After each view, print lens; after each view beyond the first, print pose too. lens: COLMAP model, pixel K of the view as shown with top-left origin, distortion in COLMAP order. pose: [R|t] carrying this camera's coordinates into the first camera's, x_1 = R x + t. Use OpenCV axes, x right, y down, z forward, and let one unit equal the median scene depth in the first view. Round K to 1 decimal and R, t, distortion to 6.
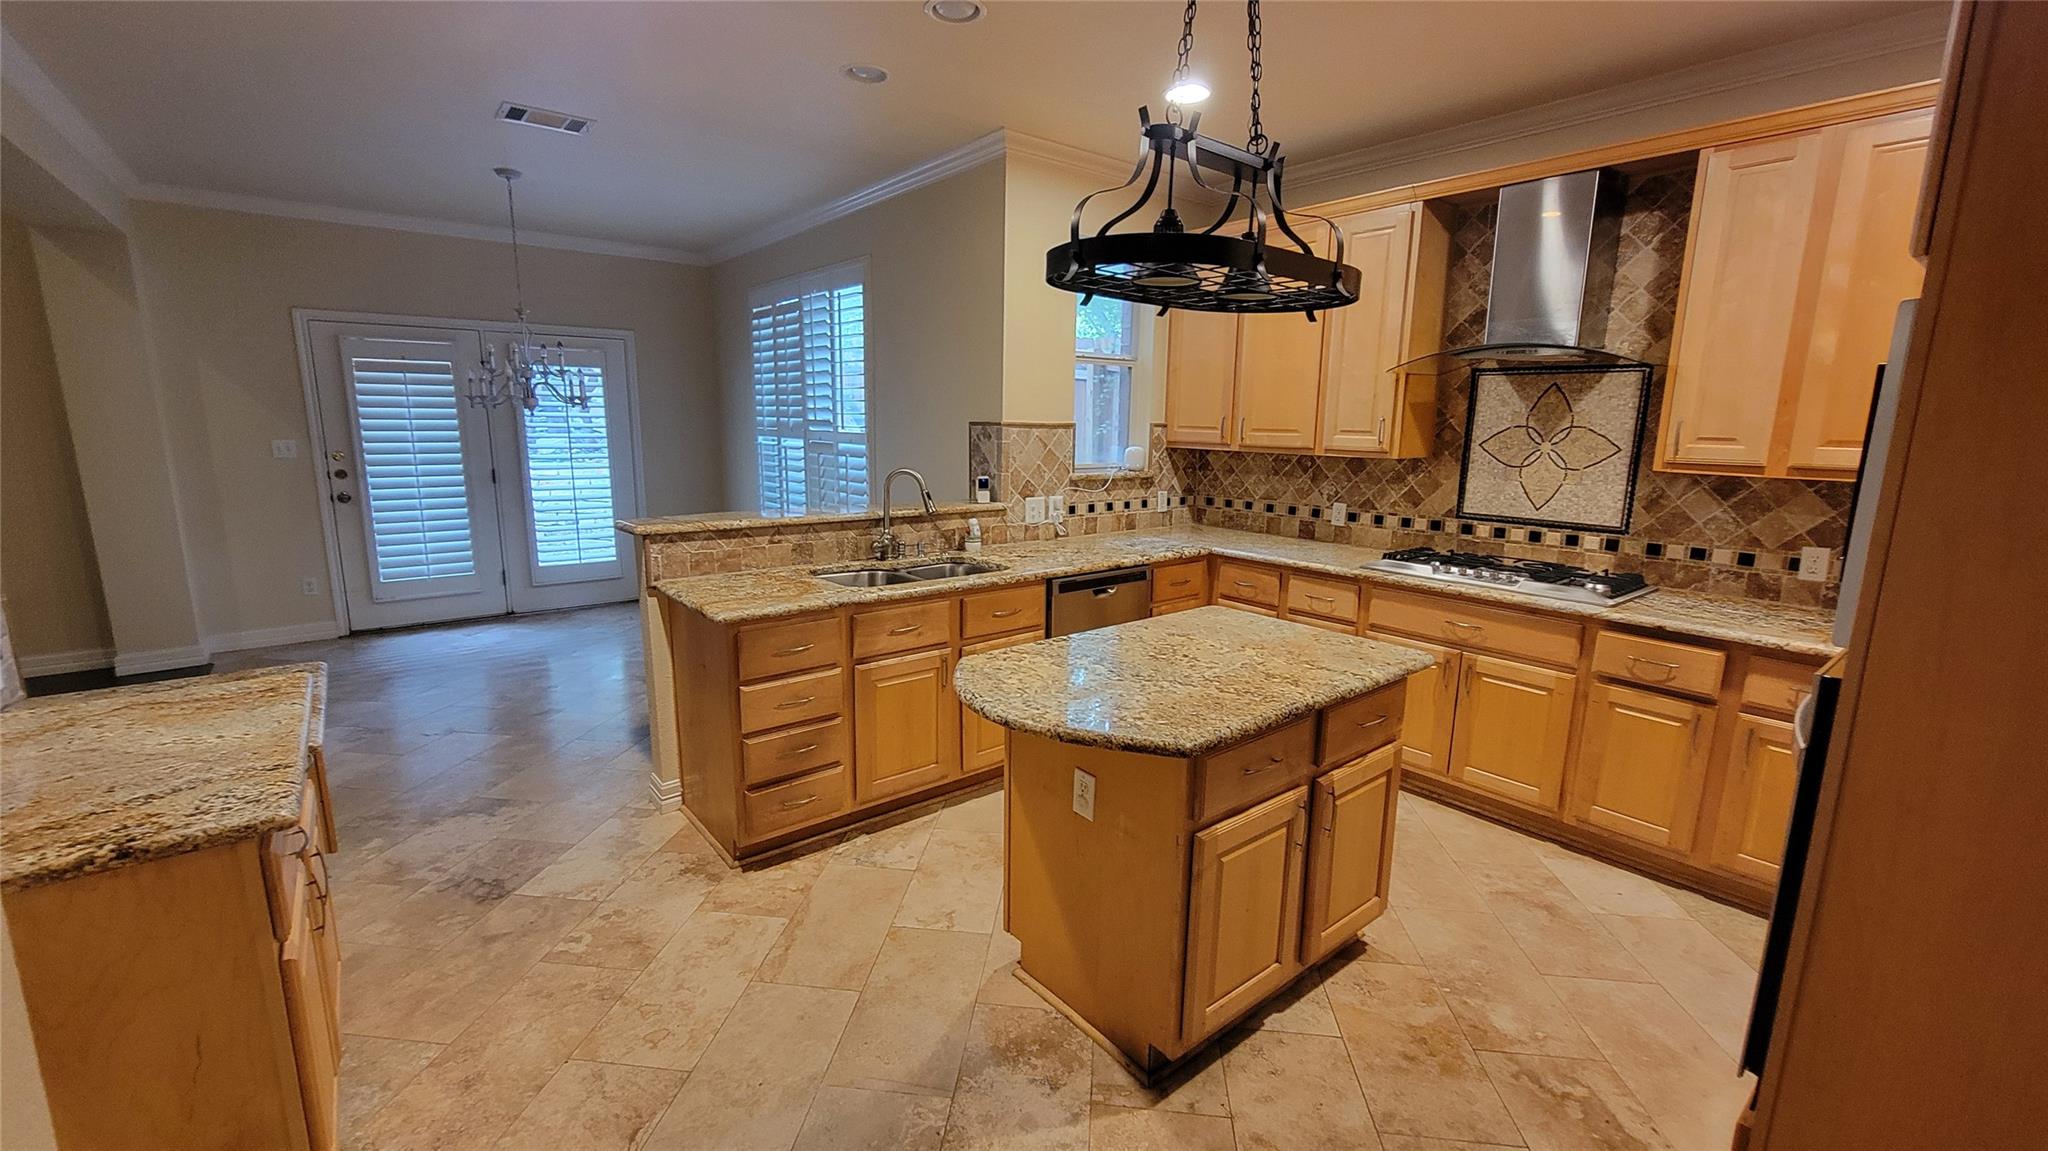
lens RADIAL K [[838.2, 0, 1017.3], [0, 838.2, 575.4], [0, 0, 1]] dist [-0.001107, 0.002287]
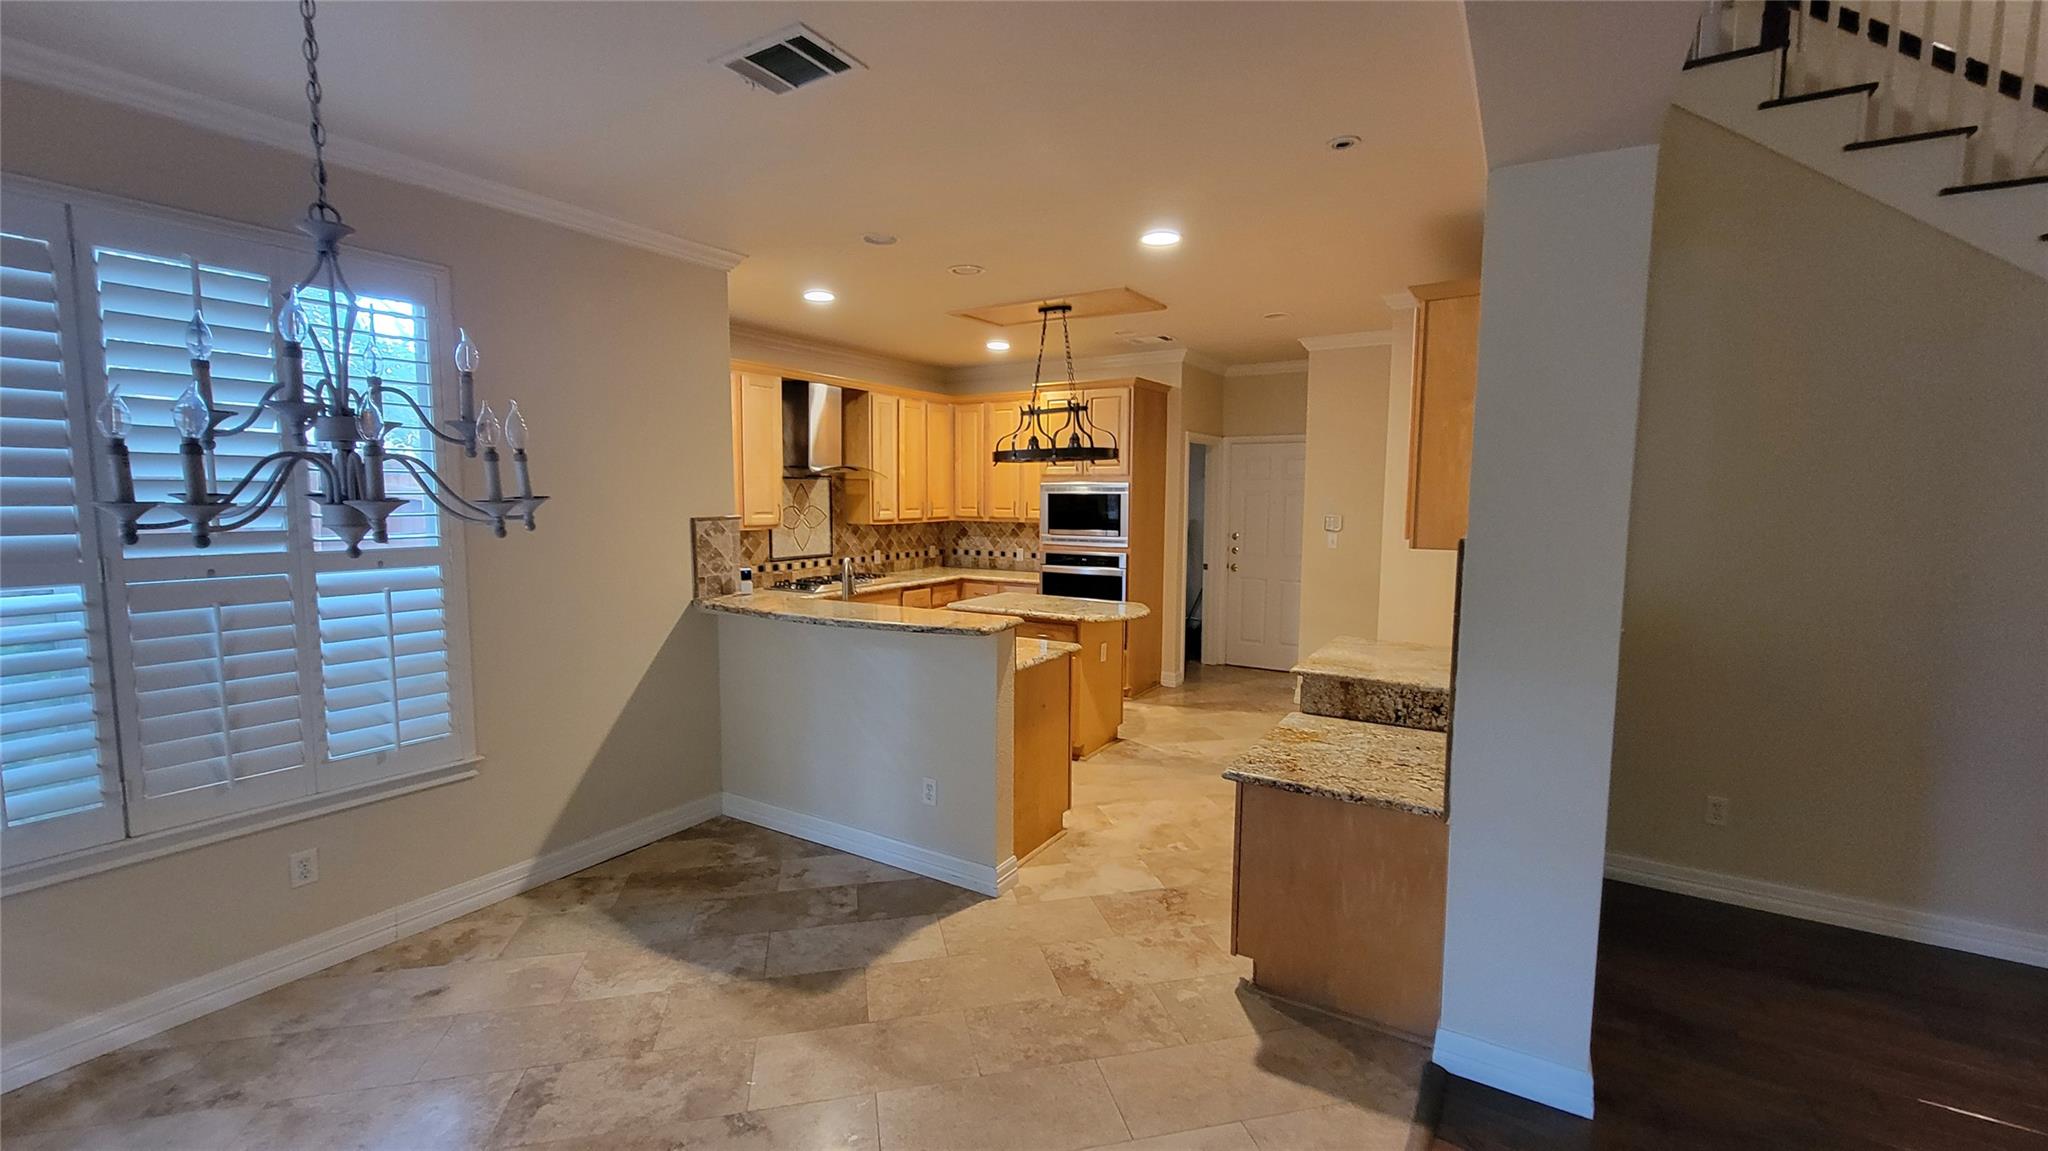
lens RADIAL K [[820.6, 0, 1025.7], [0, 820.6, 572.8], [0, 0, 1]] dist [-0.000262, -0.000761]
pose [[-0.339648, -0.103446, 0.934846, -1.261100], [0.167846, 0.971313, 0.168463, -0.256243], [-0.925455, 0.214128, -0.312542, 1.134388]]
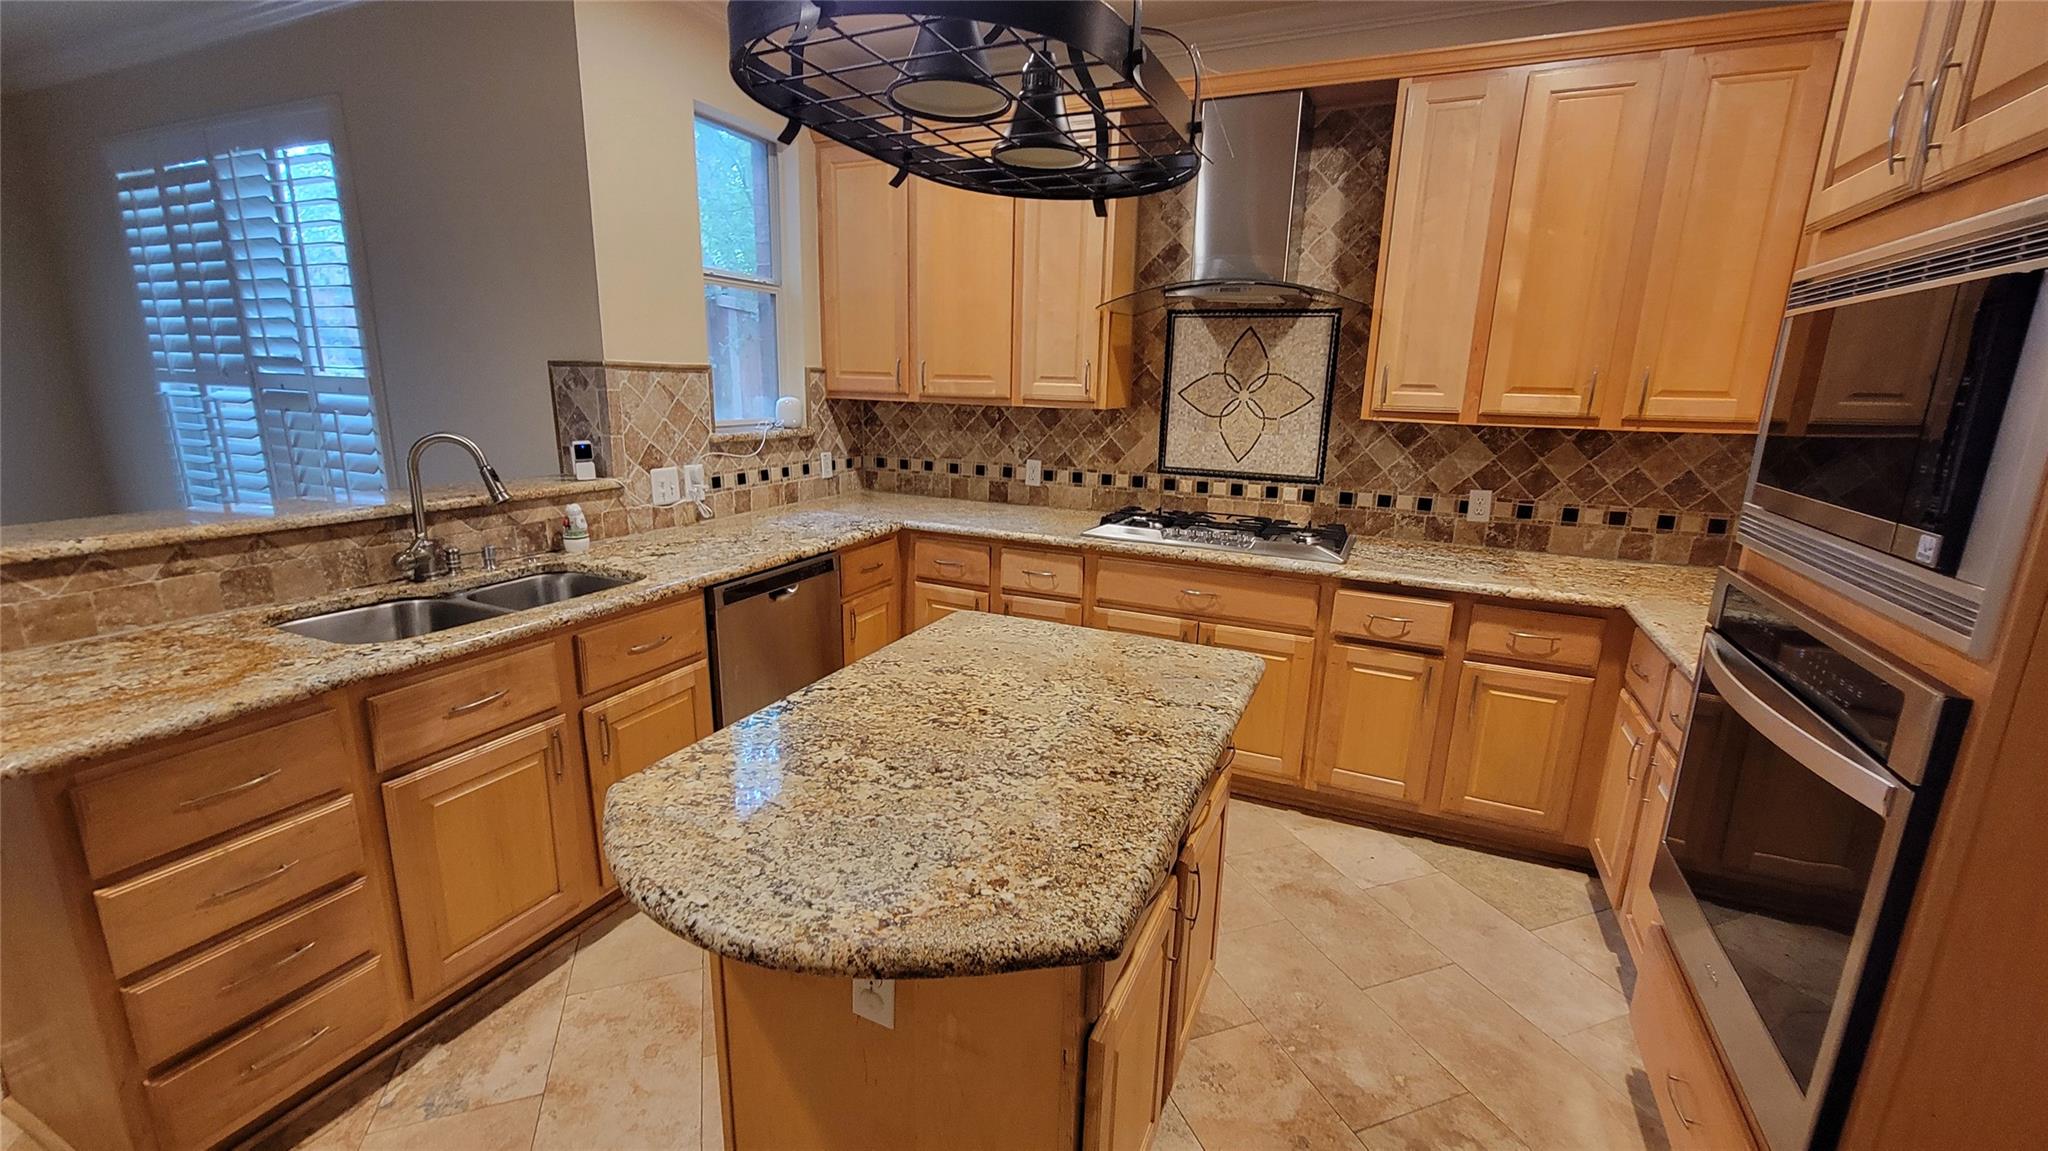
lens RADIAL K [[838.2, 0, 1017.3], [0, 838.2, 575.4], [0, 0, 1]] dist [-0.001107, 0.002287]
pose [[0.895433, -0.095758, 0.434775, -0.033871], [0.071561, 0.994854, 0.071732, -0.036278], [-0.439406, -0.033119, 0.897678, 0.250970]]
